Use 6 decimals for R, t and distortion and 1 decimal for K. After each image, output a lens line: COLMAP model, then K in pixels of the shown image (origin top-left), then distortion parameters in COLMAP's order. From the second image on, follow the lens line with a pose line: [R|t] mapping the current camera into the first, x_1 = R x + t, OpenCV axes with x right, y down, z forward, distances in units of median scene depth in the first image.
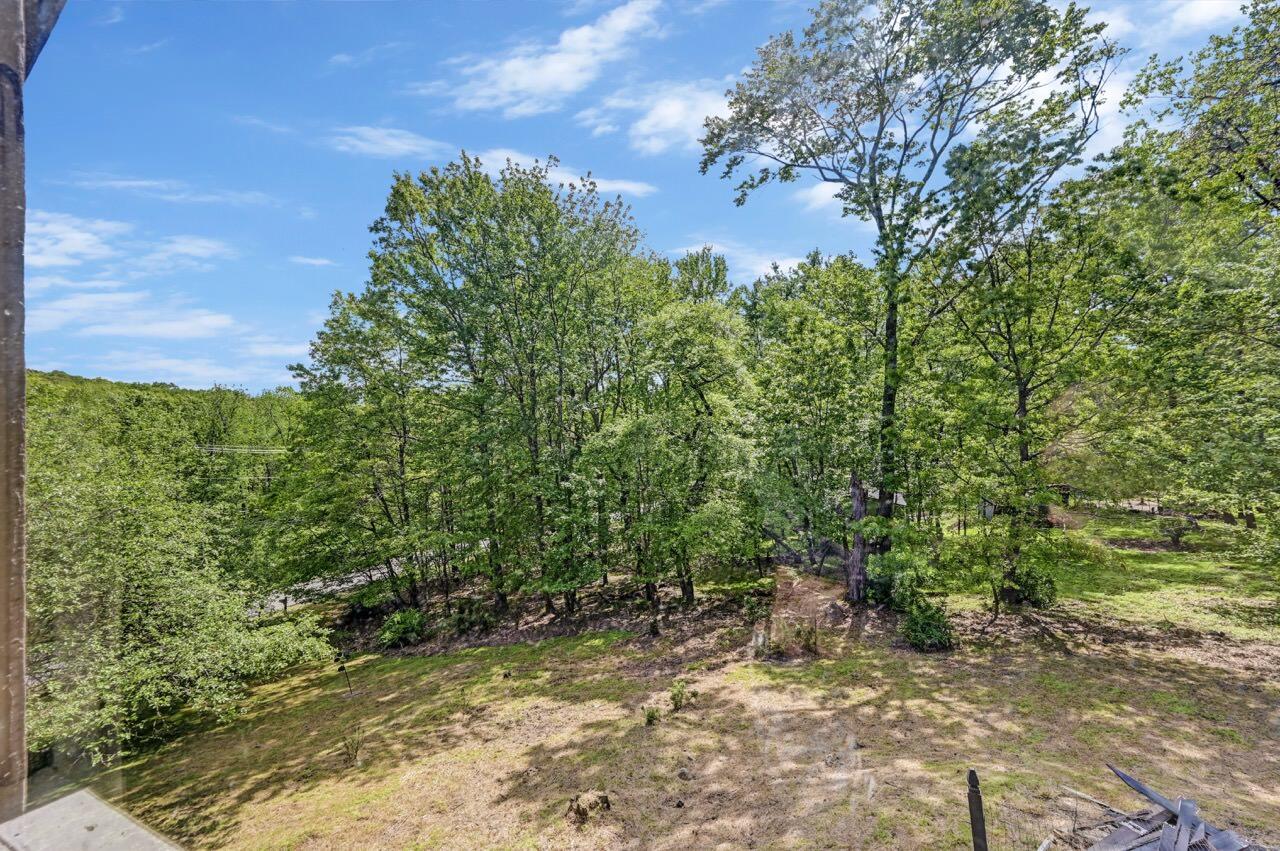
lens RADIAL K [[530.5, 0, 637.8], [0, 530.5, 427.7], [0, 0, 1]] dist [0.002918, 0.000421]
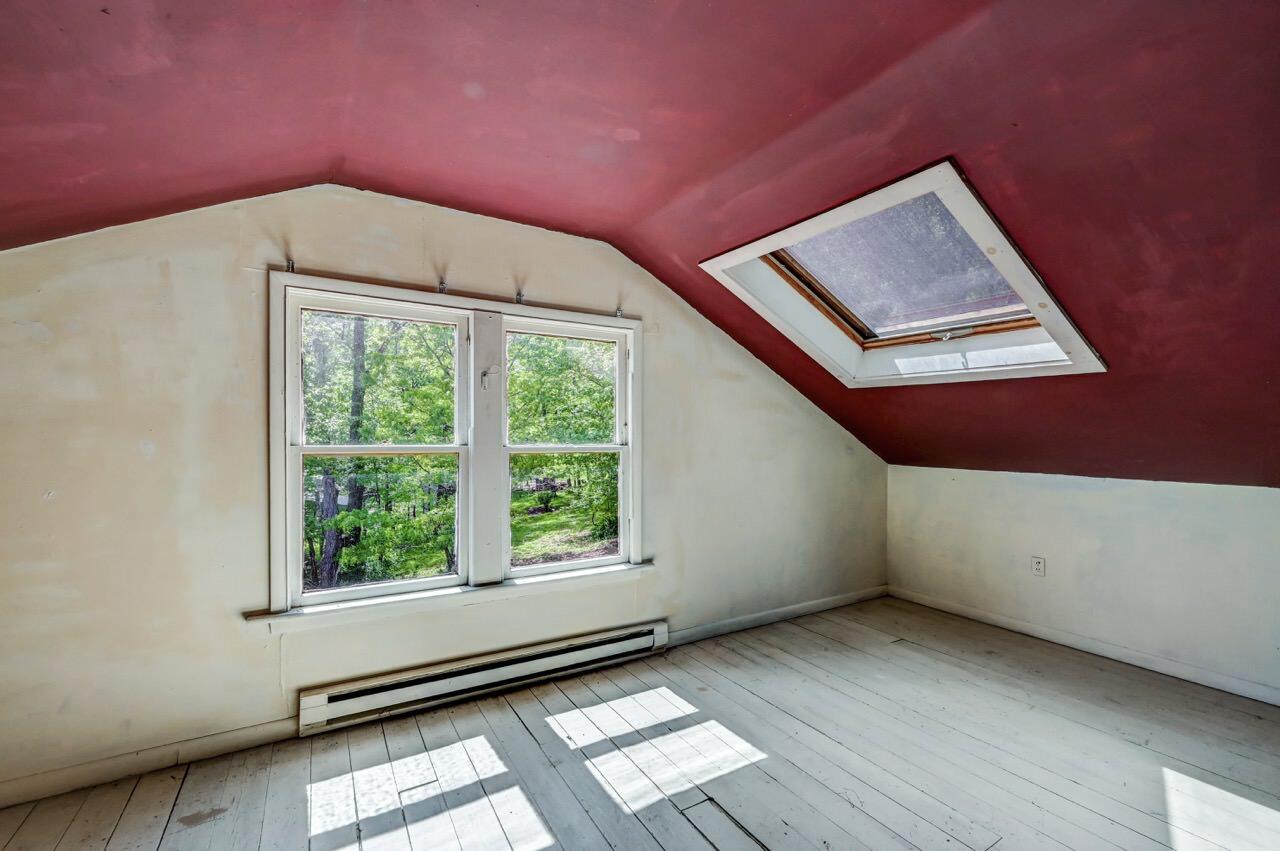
lens RADIAL K [[530.5, 0, 637.8], [0, 530.5, 428.4], [0, 0, 1]] dist [0.002918, 0.000421]
pose [[0.568996, -0.000693, 0.822340, -0.084624], [0.002087, 0.999998, -0.000601, 0.004266], [-0.822338, 0.002058, 0.568996, -0.065601]]
